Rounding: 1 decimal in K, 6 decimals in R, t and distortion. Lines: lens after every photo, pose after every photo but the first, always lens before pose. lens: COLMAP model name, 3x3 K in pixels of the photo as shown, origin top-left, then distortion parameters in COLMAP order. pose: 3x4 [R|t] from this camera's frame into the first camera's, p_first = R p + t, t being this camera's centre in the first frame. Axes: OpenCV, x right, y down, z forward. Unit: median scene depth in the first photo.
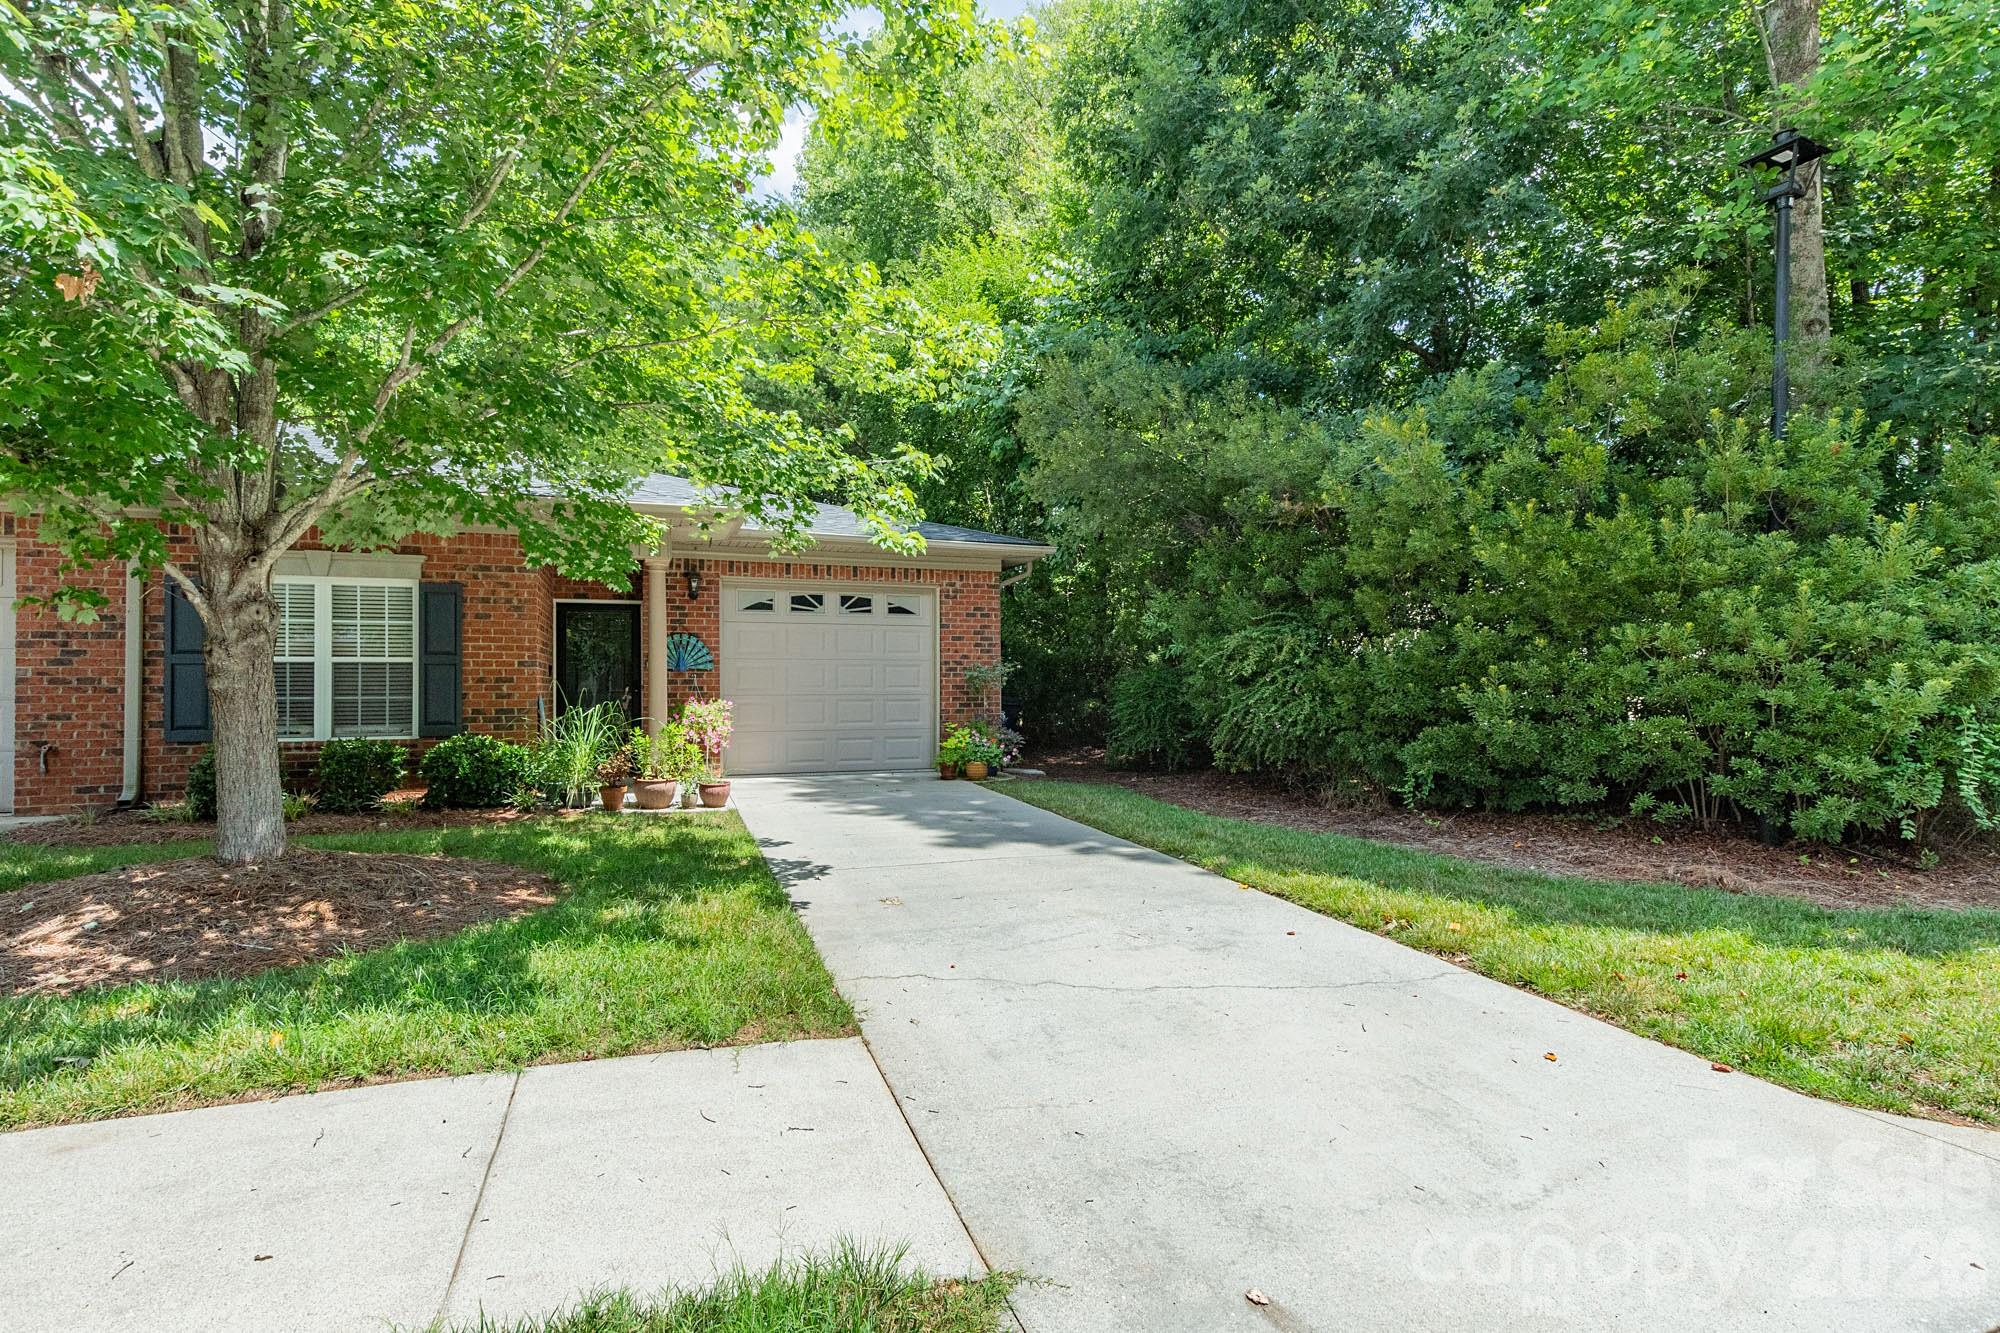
lens RADIAL K [[949.4, 0, 999.2], [0, 949.4, 674.5], [0, 0, 1]] dist [0.003002, 0.000003]
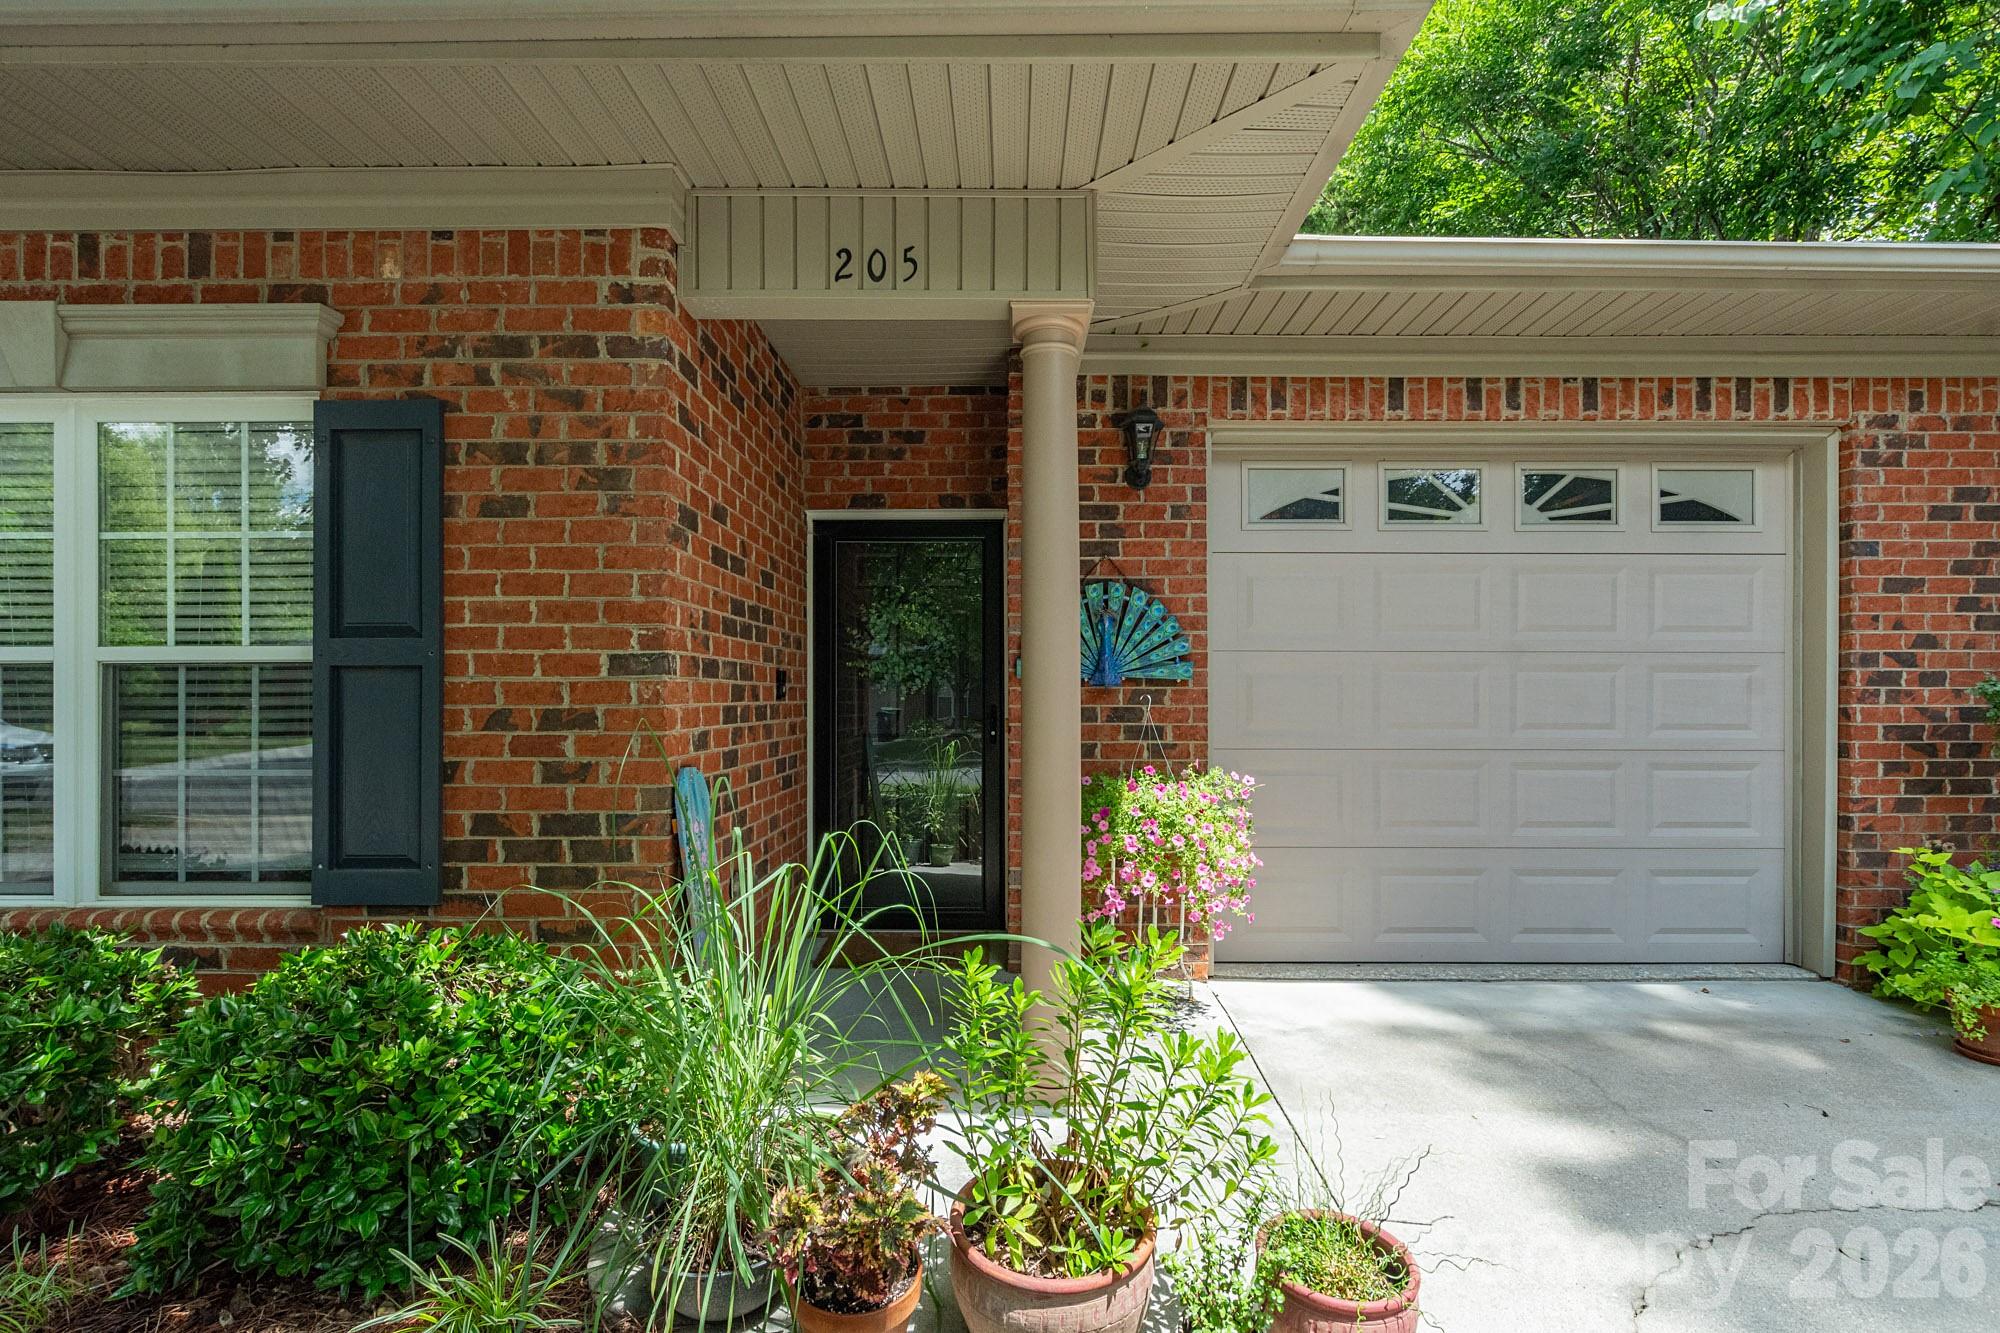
lens RADIAL K [[950.1, 0, 1015.5], [0, 950.1, 694.5], [0, 0, 1]] dist [-0.004046, -0.000713]
pose [[0.935402, 0.004677, -0.353556, -0.285290], [0.000015, 0.999912, 0.013265, -0.005910], [0.353587, -0.012413, 0.935319, 0.773807]]
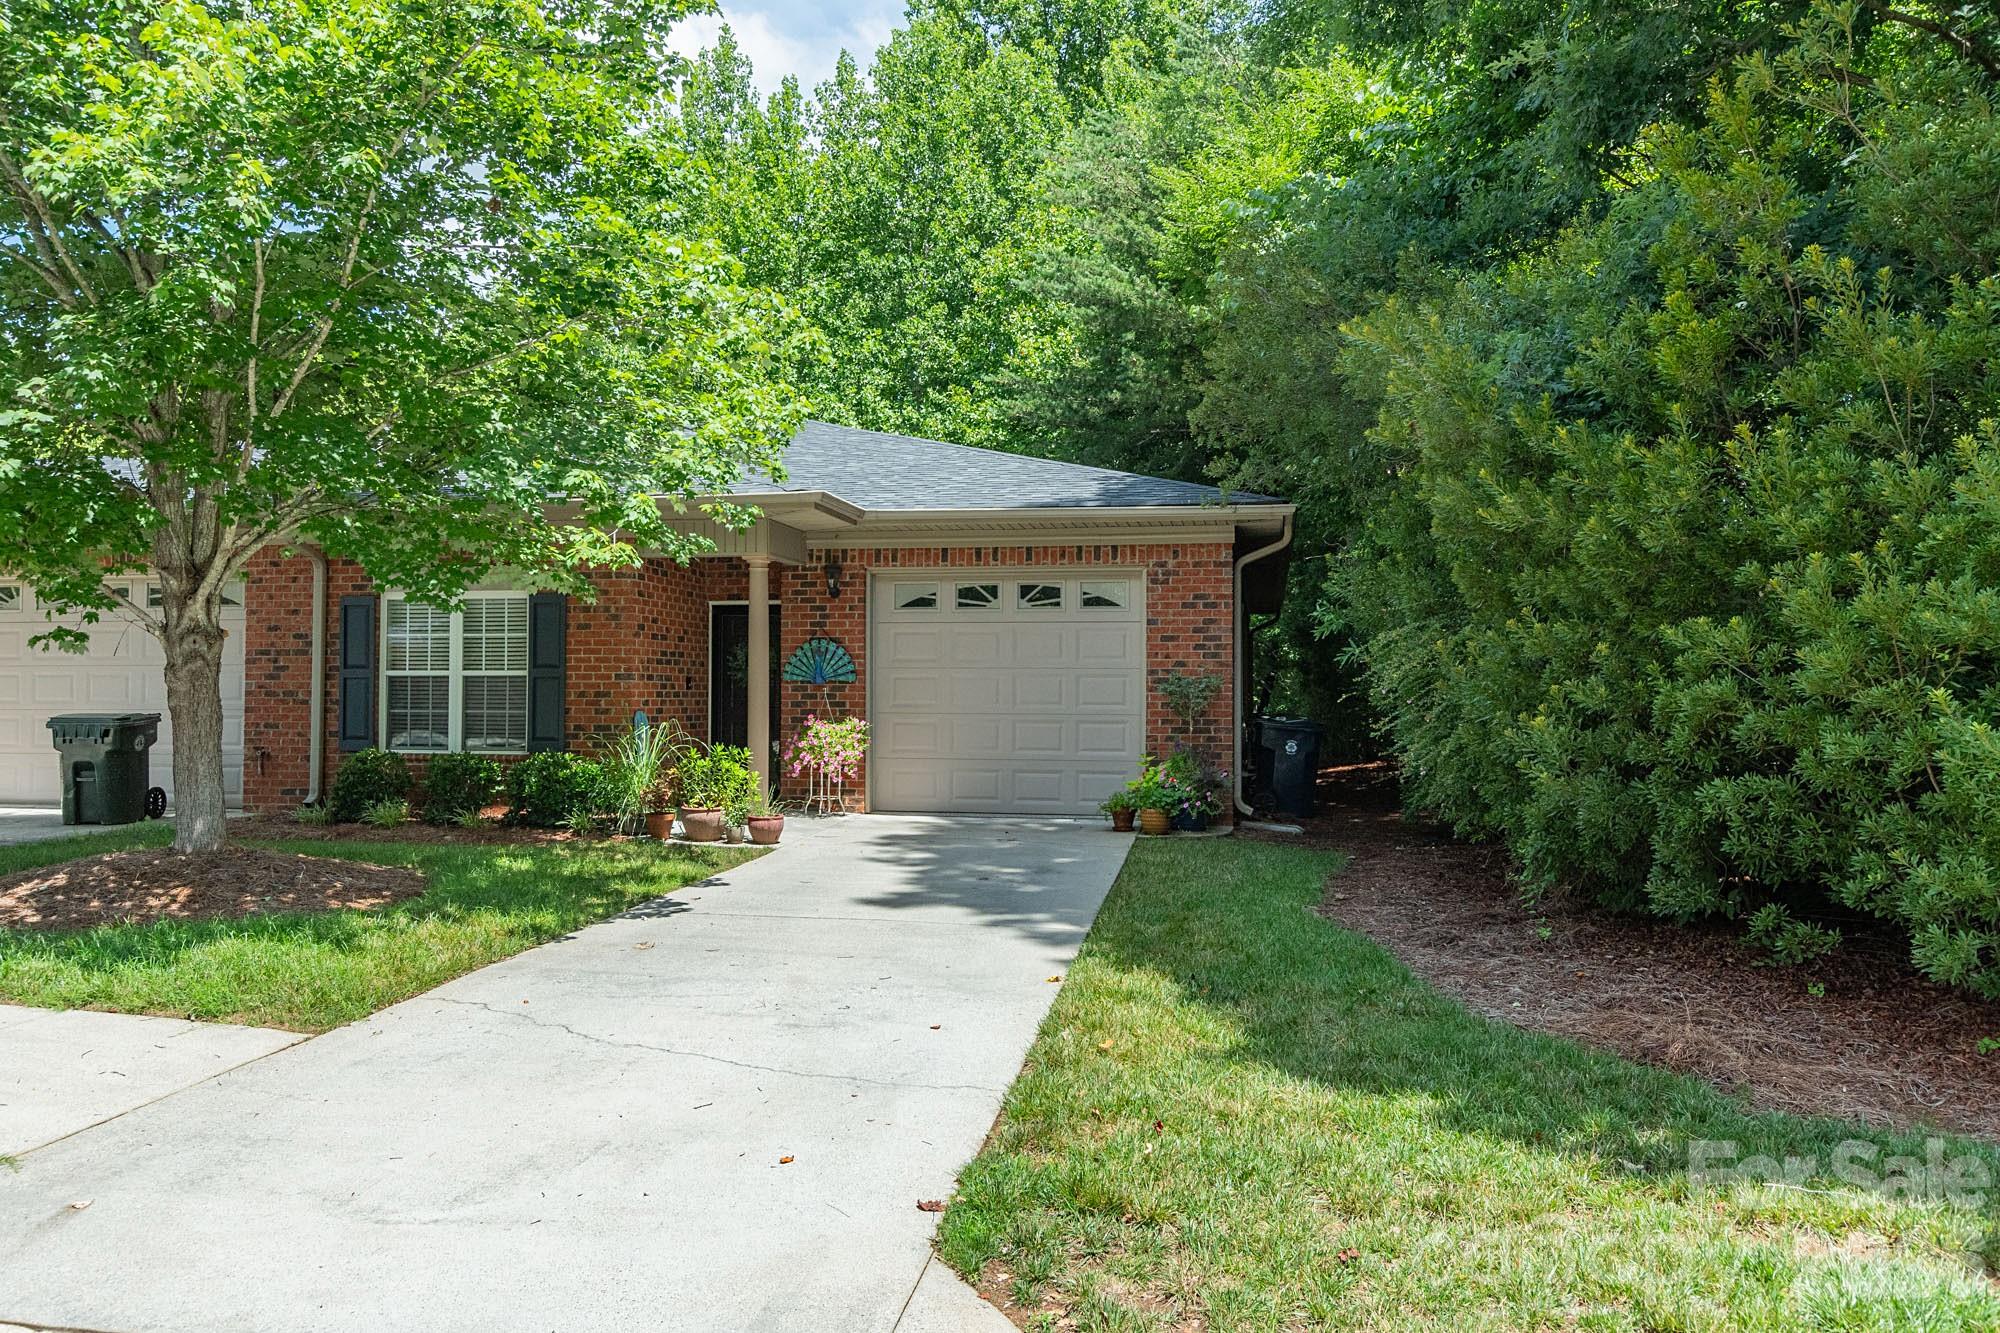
lens RADIAL K [[1418.3, 0, 986.2], [0, 1418.3, 668.1], [0, 0, 1]] dist [-0.008485, -0.000942]
pose [[0.858877, -0.002615, -0.512175, 0.517161], [-0.000117, 0.999986, -0.005302, -0.012616], [0.512182, 0.004614, 0.858865, -0.002347]]
